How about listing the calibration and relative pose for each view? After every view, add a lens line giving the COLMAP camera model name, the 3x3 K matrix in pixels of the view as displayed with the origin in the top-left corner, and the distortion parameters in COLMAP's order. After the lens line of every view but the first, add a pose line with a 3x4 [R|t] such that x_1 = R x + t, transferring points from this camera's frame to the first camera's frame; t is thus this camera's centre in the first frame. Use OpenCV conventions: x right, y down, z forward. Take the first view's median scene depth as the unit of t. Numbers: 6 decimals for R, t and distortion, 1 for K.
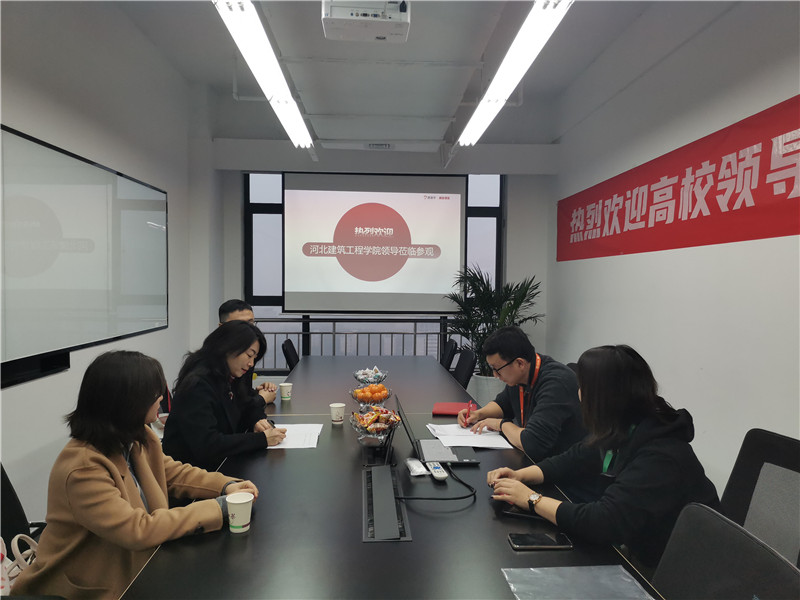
lens RADIAL K [[592.7, 0, 400.0], [0, 592.7, 300.0], [0, 0, 1]] dist [0.121804, -0.141097]
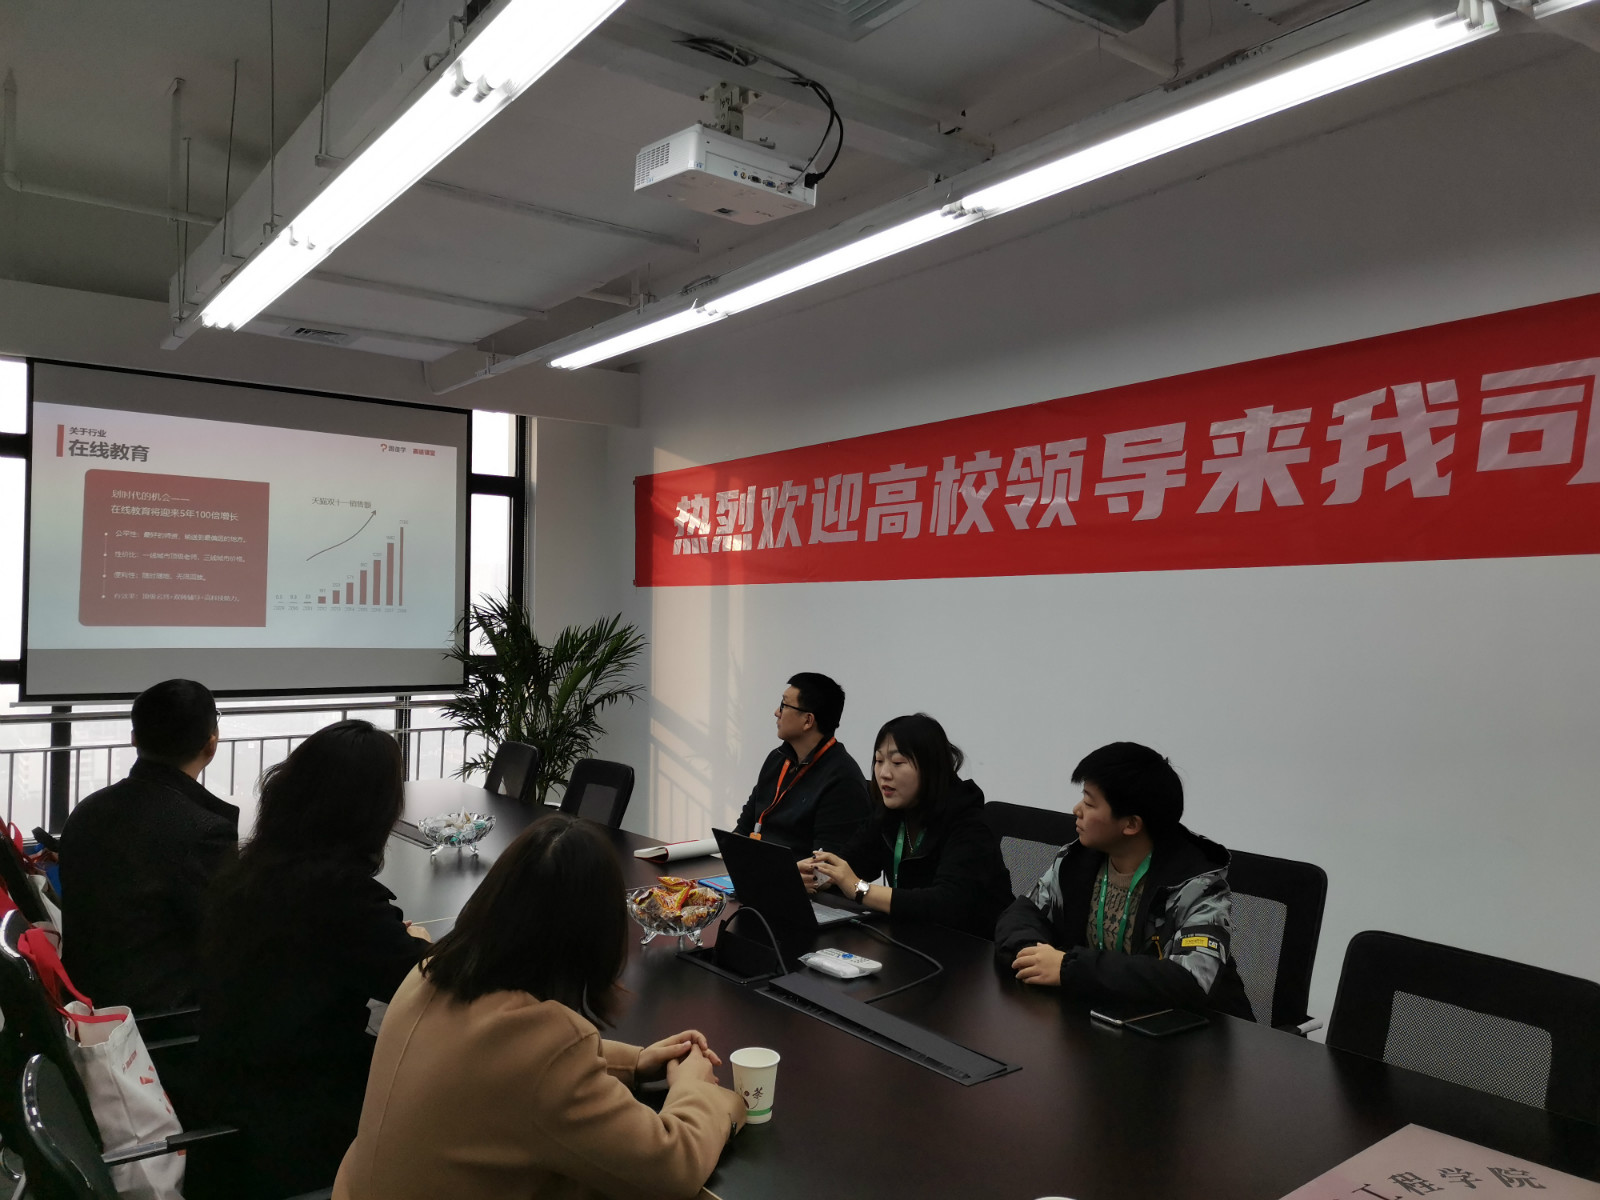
lens RADIAL K [[1185.5, 0, 800.0], [0, 1185.5, 600.0], [0, 0, 1]] dist [0.121804, -0.141097]
pose [[0.831266, 0.009762, 0.555789, -0.355974], [0.012542, 0.999262, -0.036309, -0.017983], [-0.555733, 0.037153, 0.830530, 0.027257]]
